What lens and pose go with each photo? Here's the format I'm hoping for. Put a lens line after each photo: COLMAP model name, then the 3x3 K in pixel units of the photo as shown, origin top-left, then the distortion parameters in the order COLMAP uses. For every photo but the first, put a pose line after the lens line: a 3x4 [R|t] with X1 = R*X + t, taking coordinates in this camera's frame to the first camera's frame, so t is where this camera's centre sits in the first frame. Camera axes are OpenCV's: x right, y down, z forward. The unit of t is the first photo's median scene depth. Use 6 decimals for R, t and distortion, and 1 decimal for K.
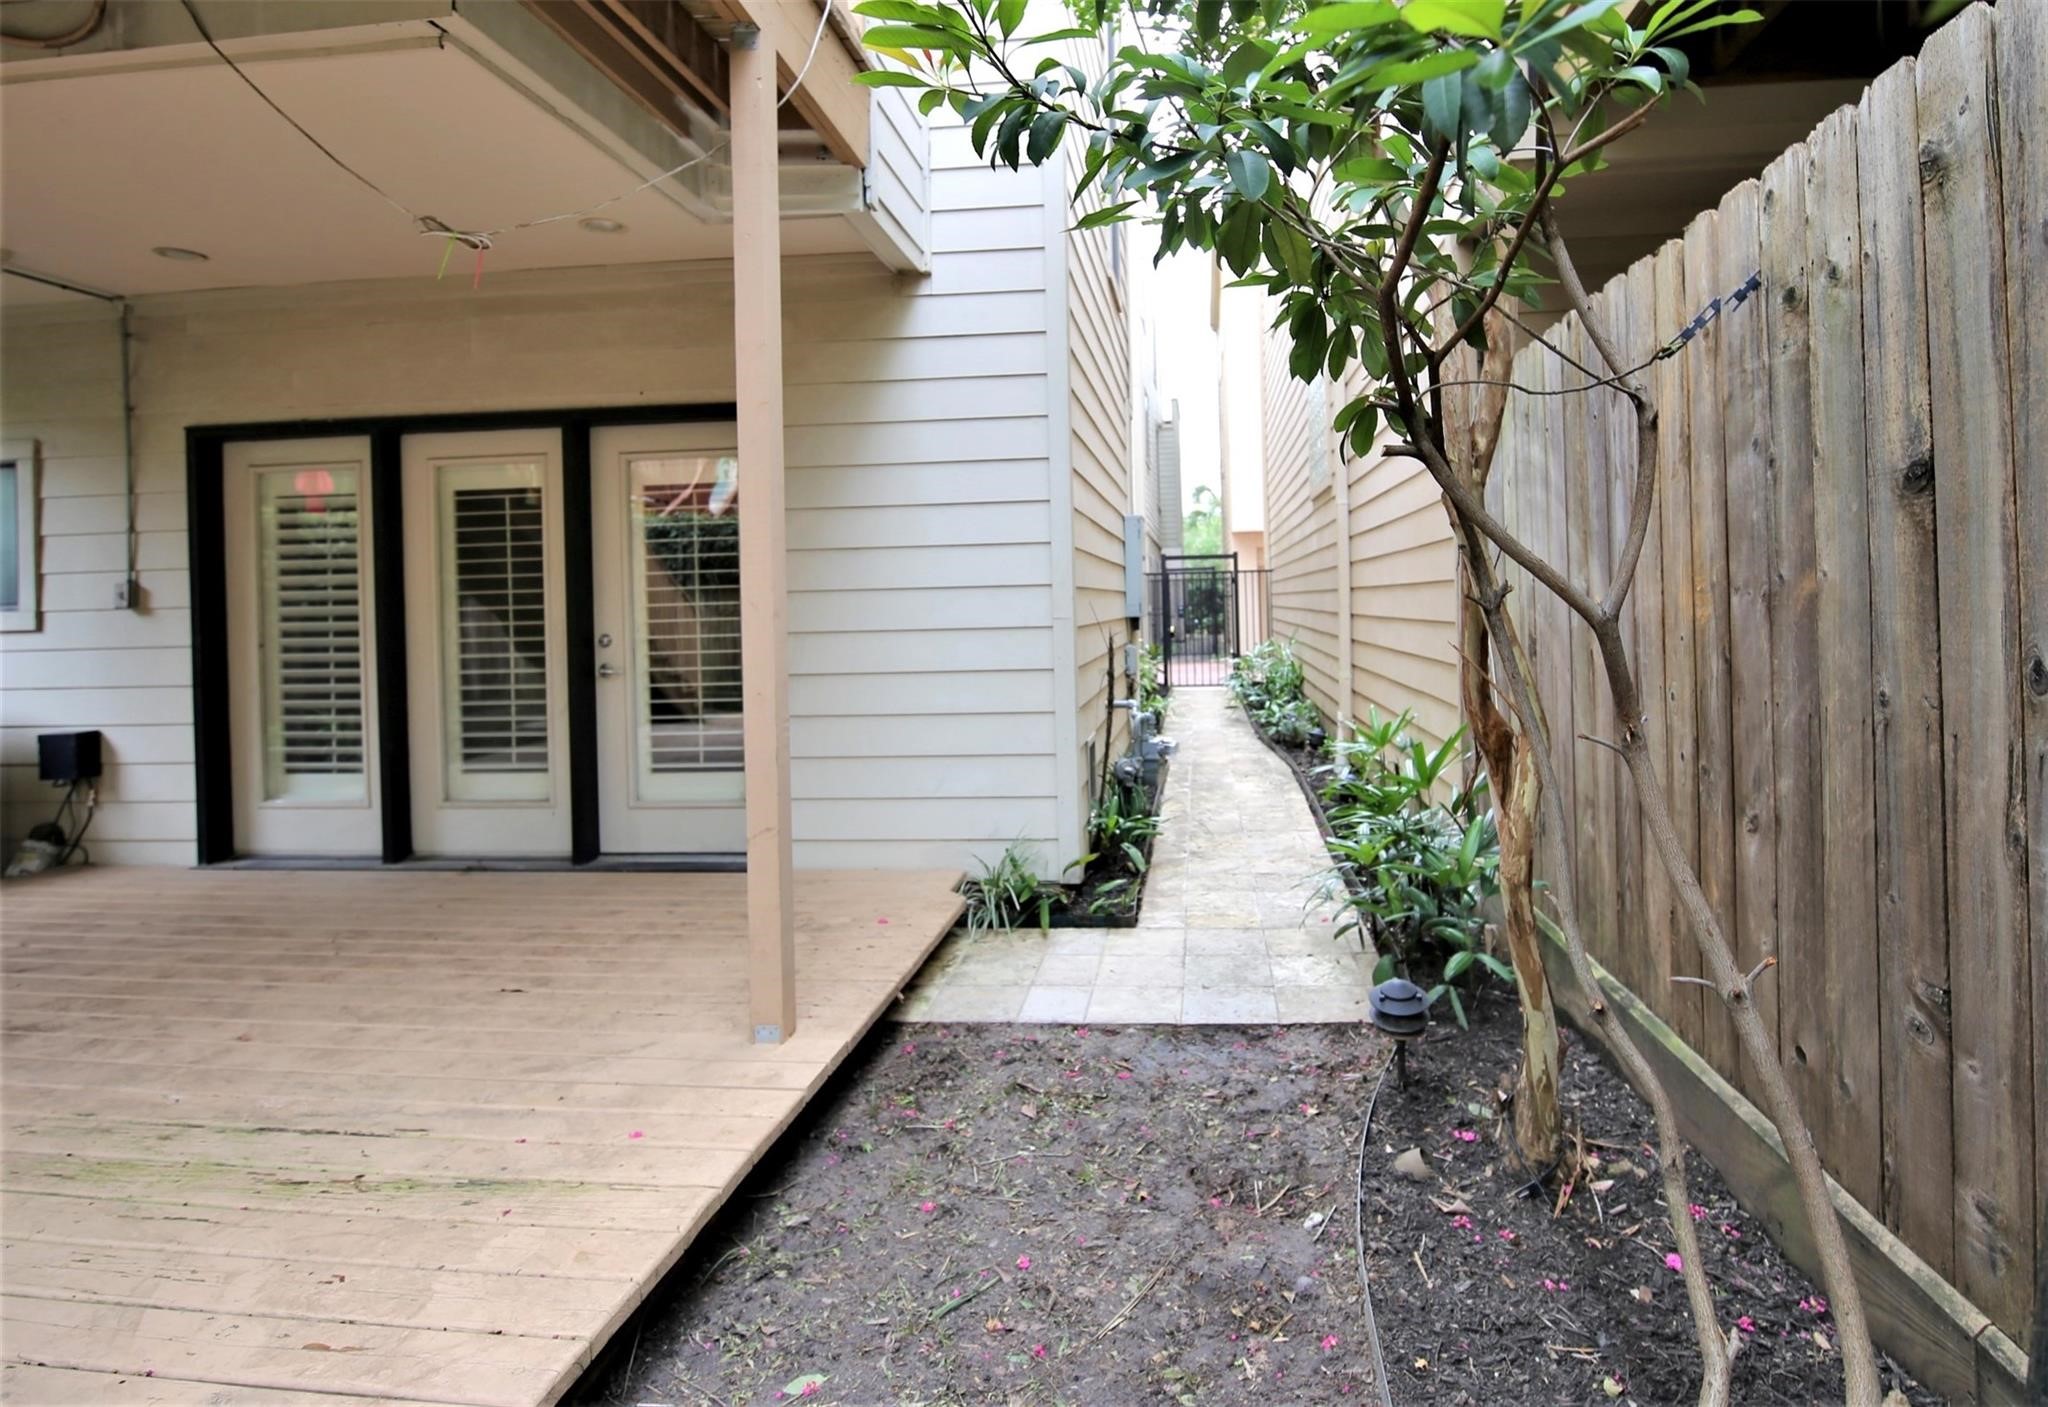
lens RADIAL K [[1042.3, 0, 1120.2], [0, 1042.3, 601.0], [0, 0, 1]] dist [-0.001116, -0.000281]
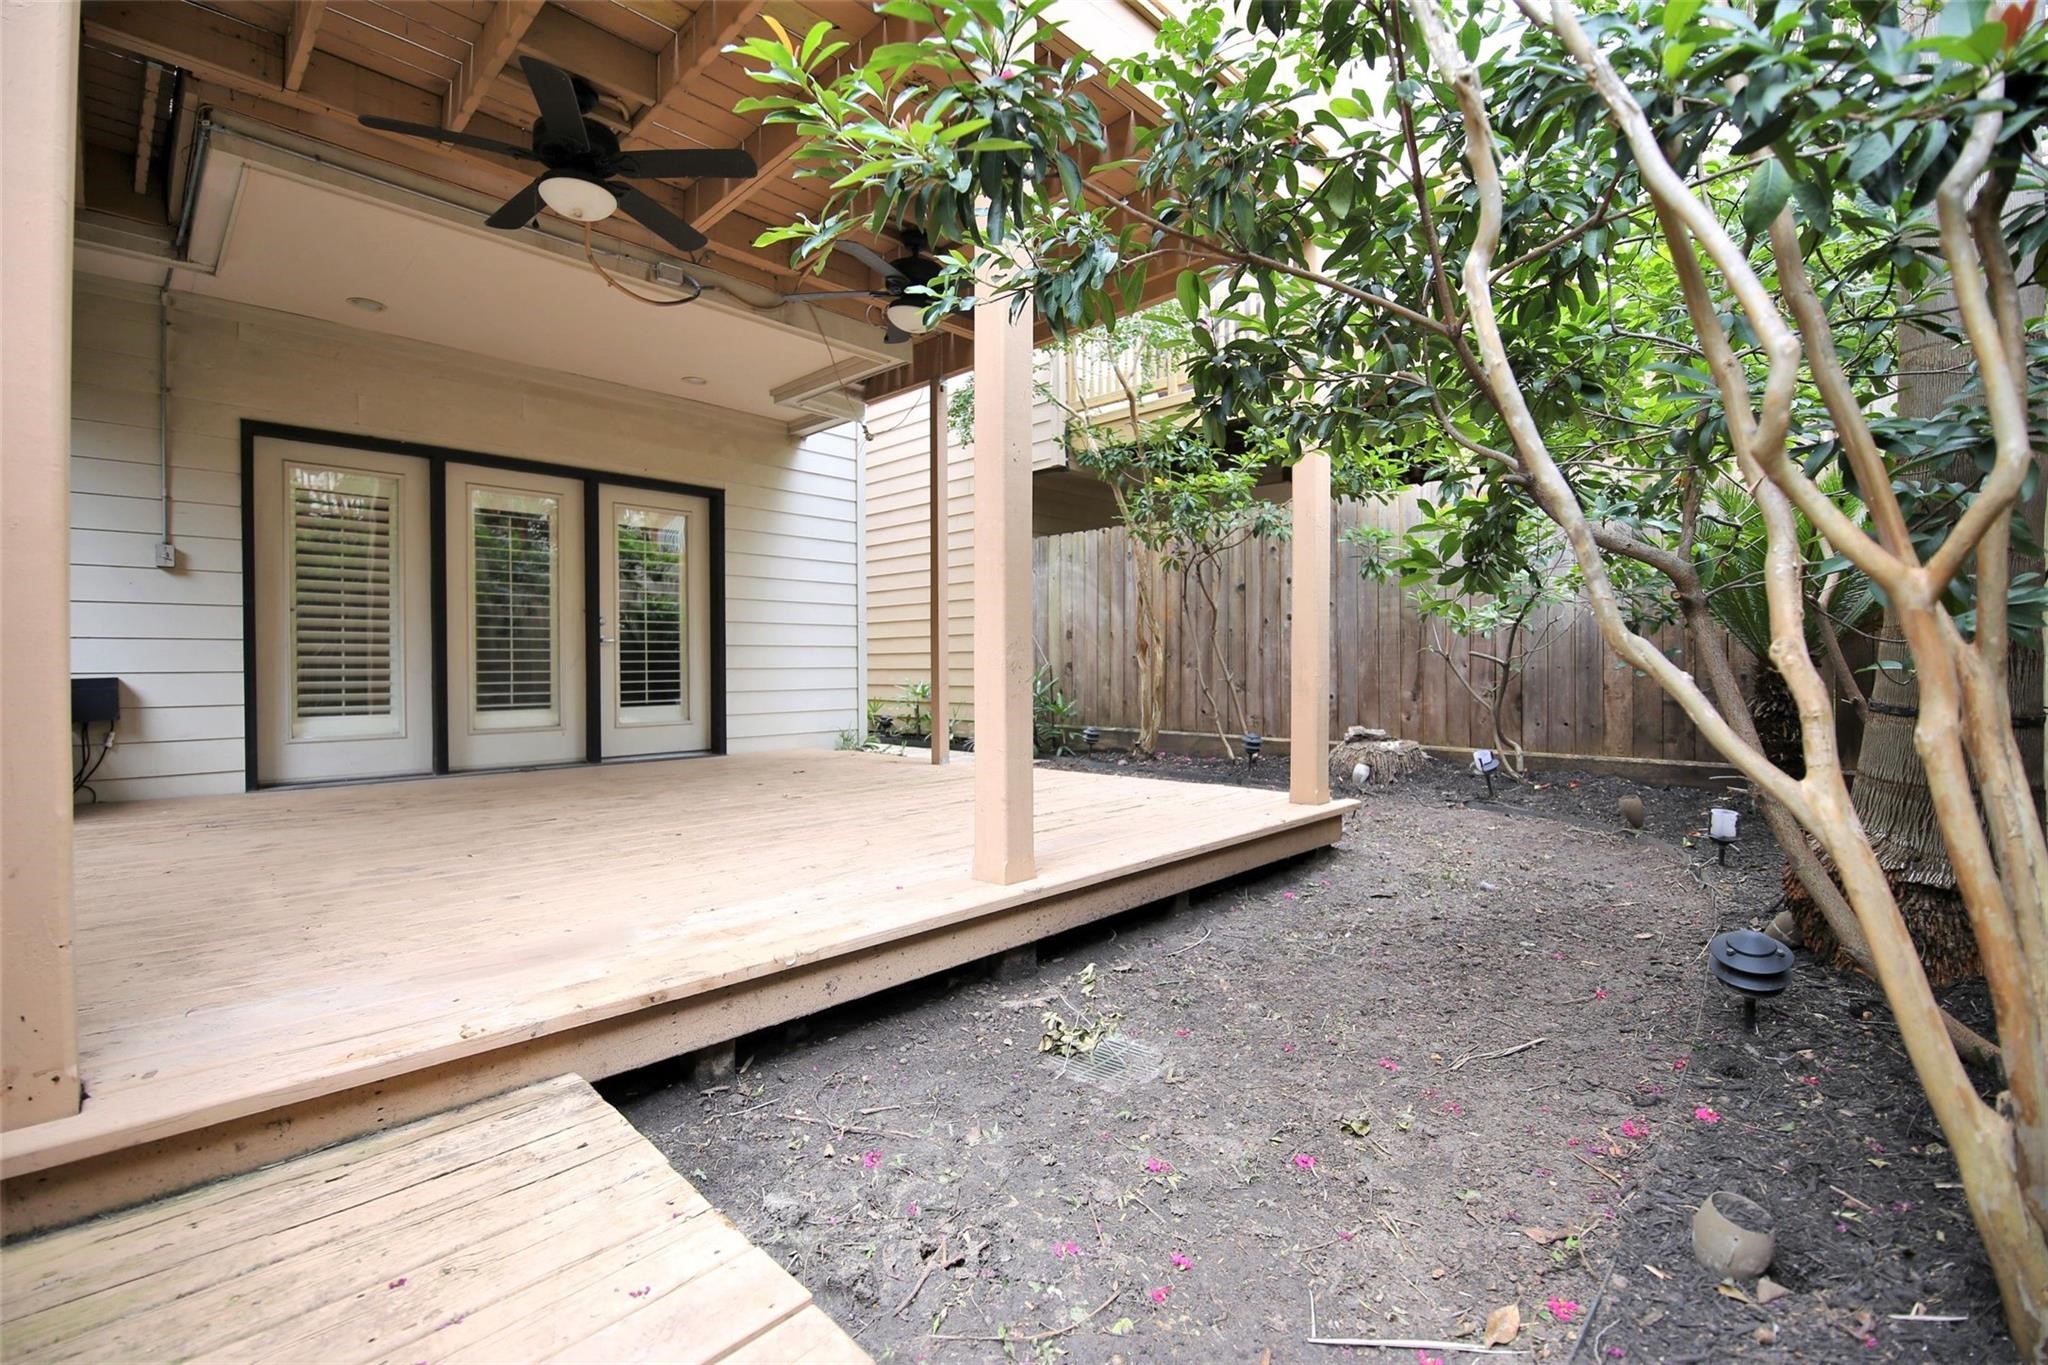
lens RADIAL K [[884.6, 0, 1021.9], [0, 884.6, 684.2], [0, 0, 1]] dist [0.014794, -0.009474]
pose [[0.623748, 0.001950, 0.781623, -1.131894], [-0.009595, 0.999941, 0.005163, 0.118740], [-0.781567, -0.010720, 0.623730, -0.315454]]
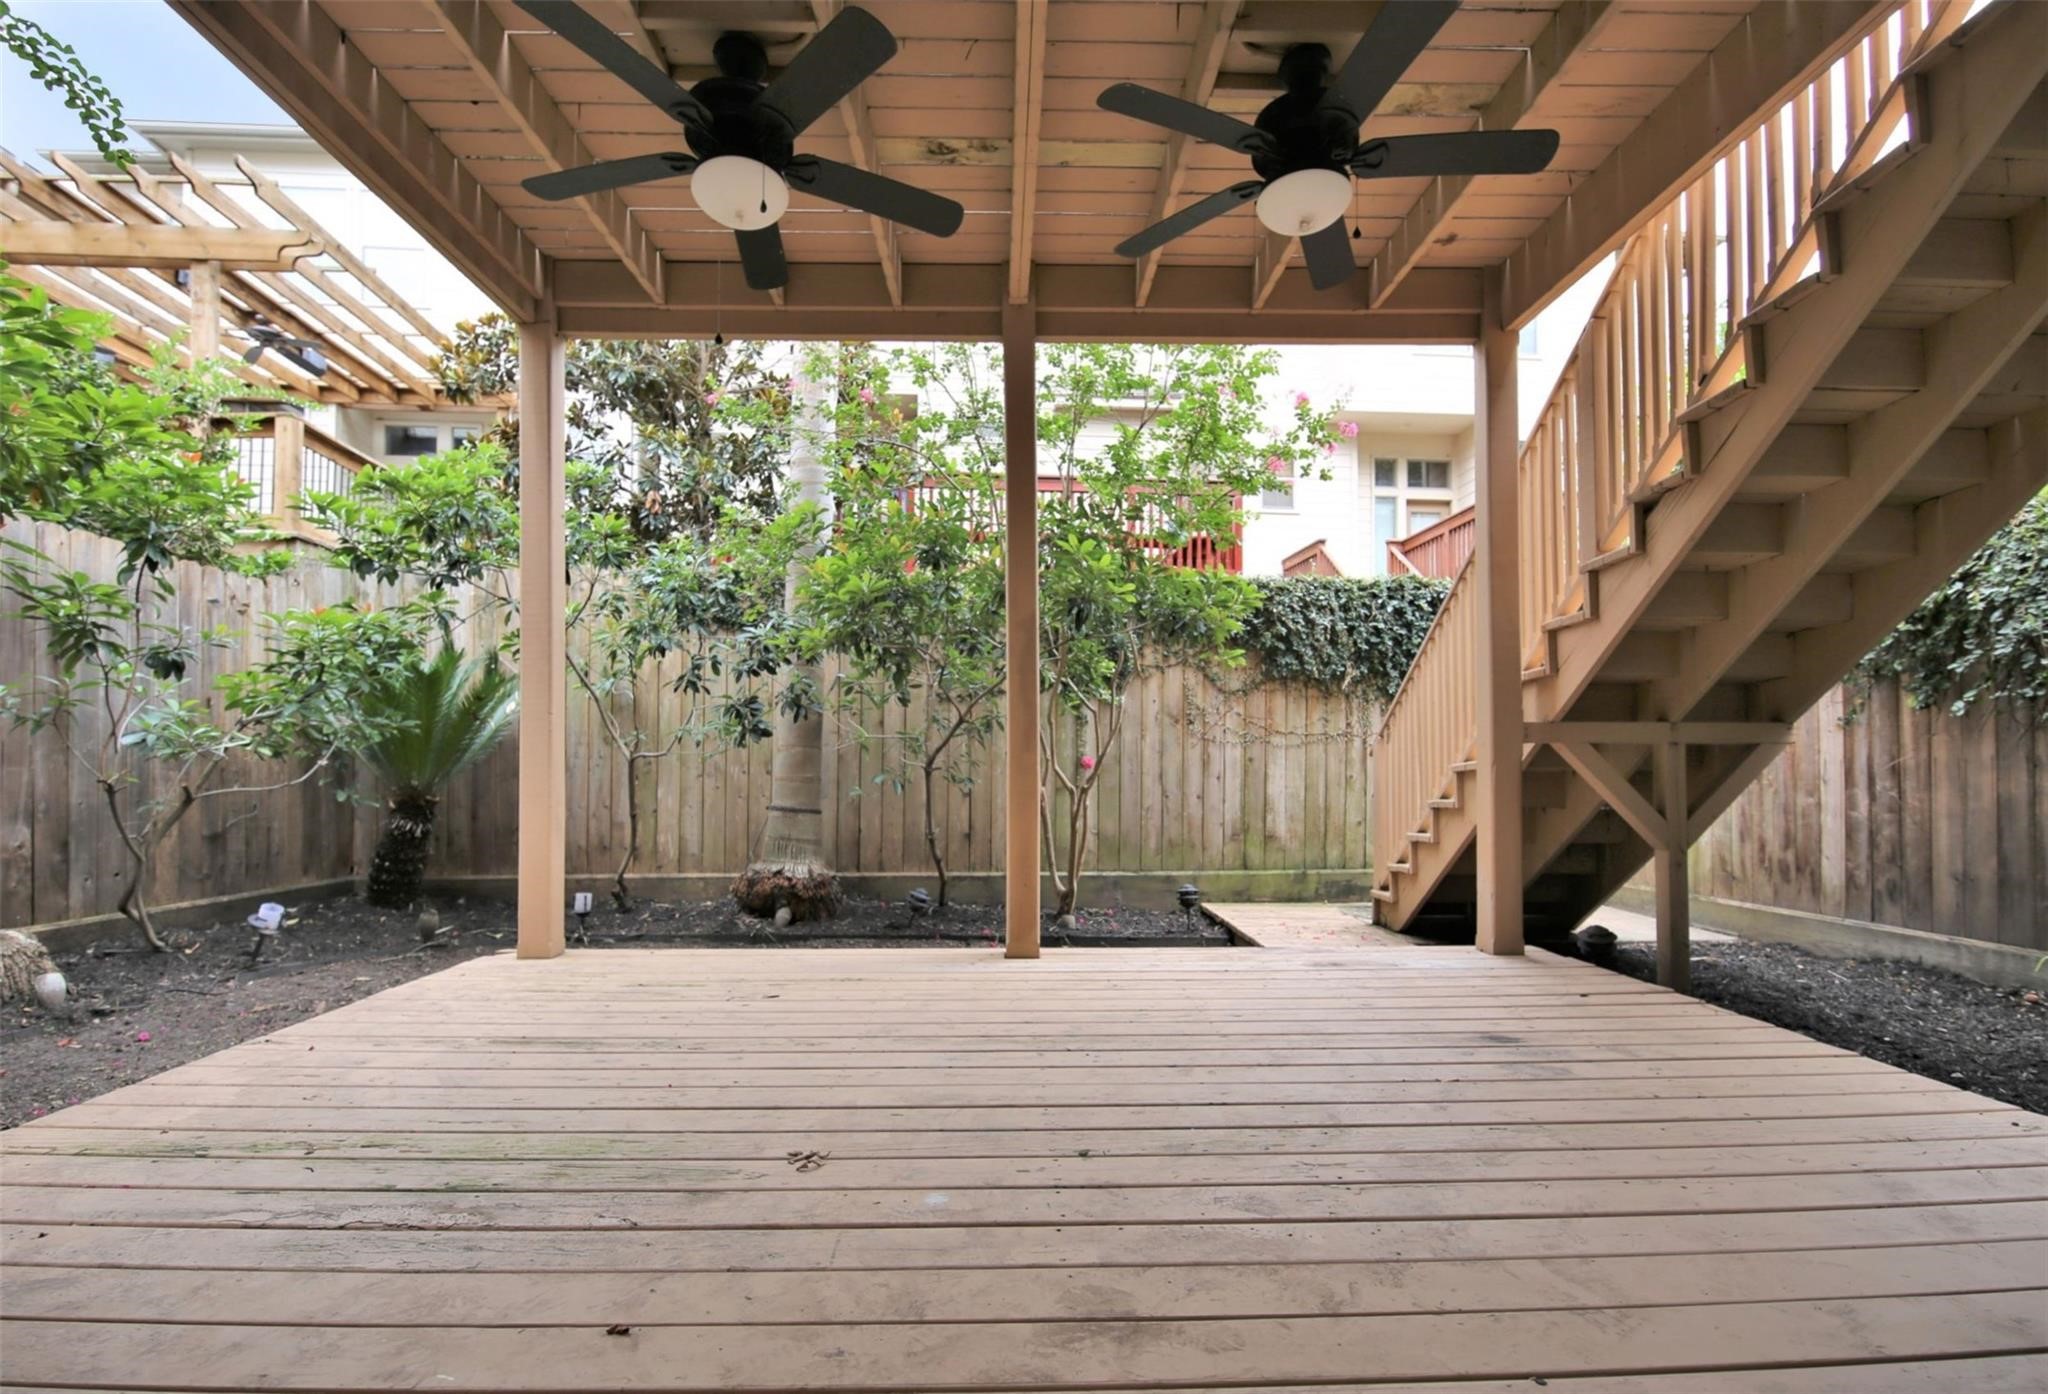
lens RADIAL K [[930.3, 0, 1020.9], [0, 930.3, 764.9], [0, 0, 1]] dist [-0.011757, -0.005092]
pose [[-0.991650, 0.018030, -0.127689, -0.576475], [0.019180, 0.999786, -0.007784, 0.084420], [0.127521, -0.010168, -0.991784, 0.879719]]
